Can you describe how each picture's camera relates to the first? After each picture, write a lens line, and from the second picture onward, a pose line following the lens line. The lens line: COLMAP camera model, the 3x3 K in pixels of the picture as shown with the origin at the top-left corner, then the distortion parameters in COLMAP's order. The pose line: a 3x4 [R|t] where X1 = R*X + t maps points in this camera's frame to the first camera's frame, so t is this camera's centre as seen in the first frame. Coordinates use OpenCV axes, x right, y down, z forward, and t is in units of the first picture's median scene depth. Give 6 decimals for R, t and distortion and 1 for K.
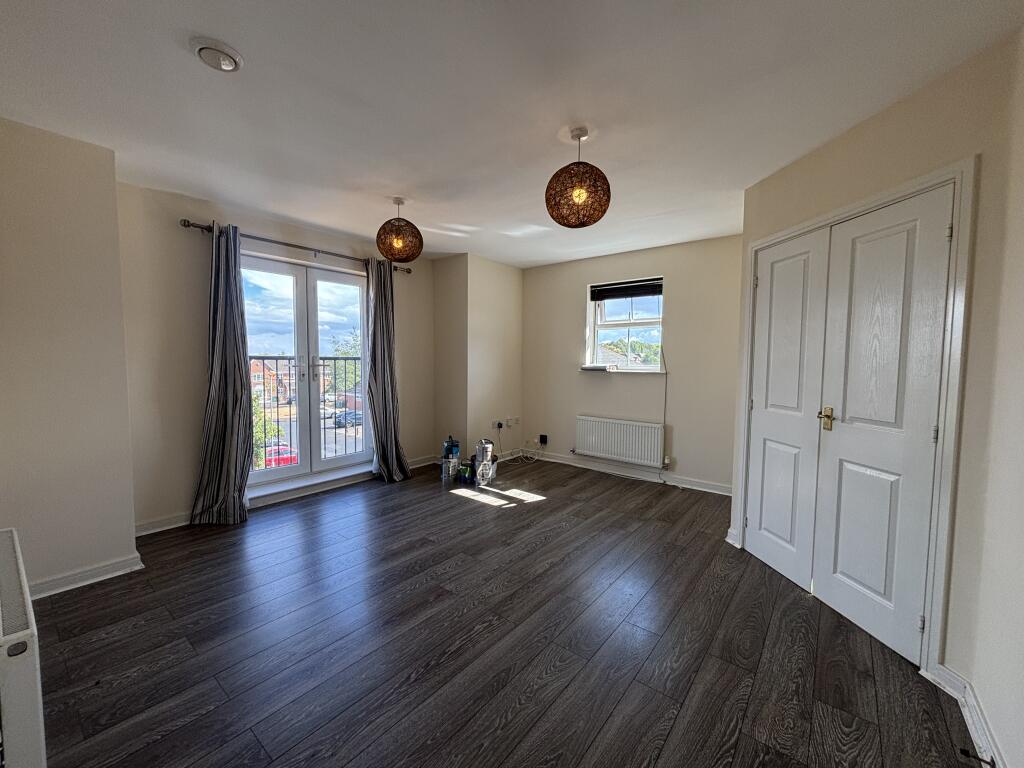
lens RADIAL K [[413.7, 0, 509.9], [0, 413.7, 385.2], [0, 0, 1]] dist [0.009913, -0.001270]
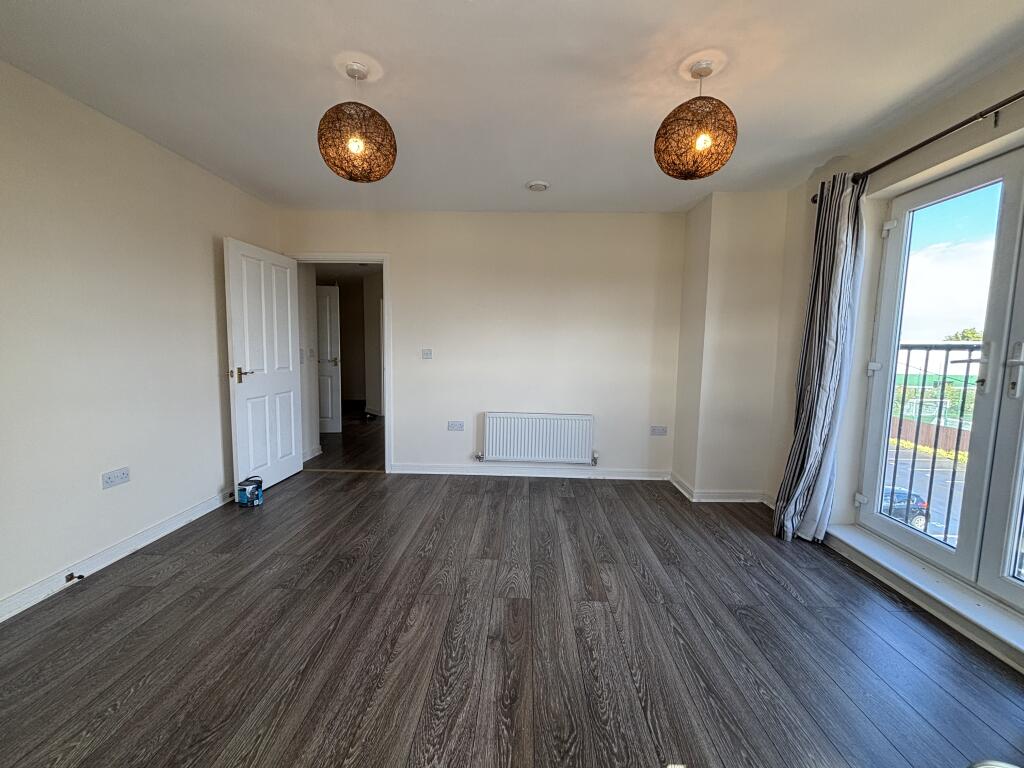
lens RADIAL K [[413.7, 0, 517.0], [0, 413.7, 387.1], [0, 0, 1]] dist [0.009913, -0.001270]
pose [[-0.794529, 0.038854, -0.605982, 0.245517], [-0.060479, 0.987925, 0.142640, -0.057120], [0.604207, 0.149981, -0.782586, 1.088600]]
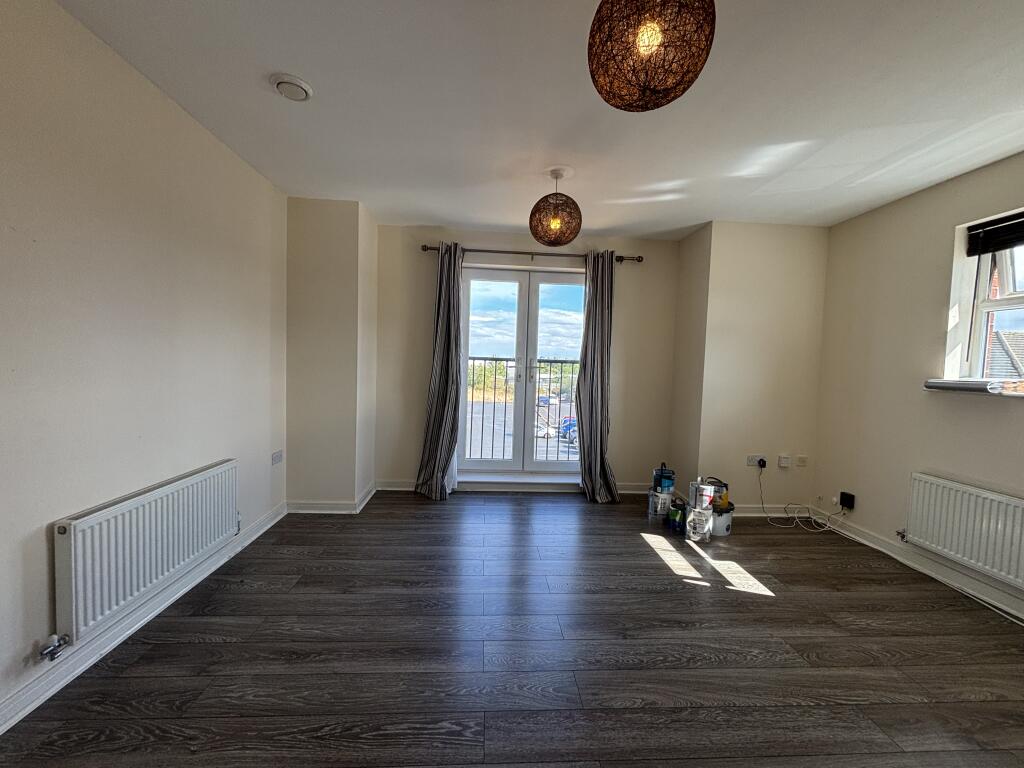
lens RADIAL K [[413.7, 0, 506.7], [0, 413.7, 387.0], [0, 0, 1]] dist [0.009913, -0.001270]
pose [[0.671810, 0.057209, -0.738511, 0.254268], [-0.072654, 0.997295, 0.011164, -0.007232], [0.737152, 0.046156, 0.674149, 0.292924]]
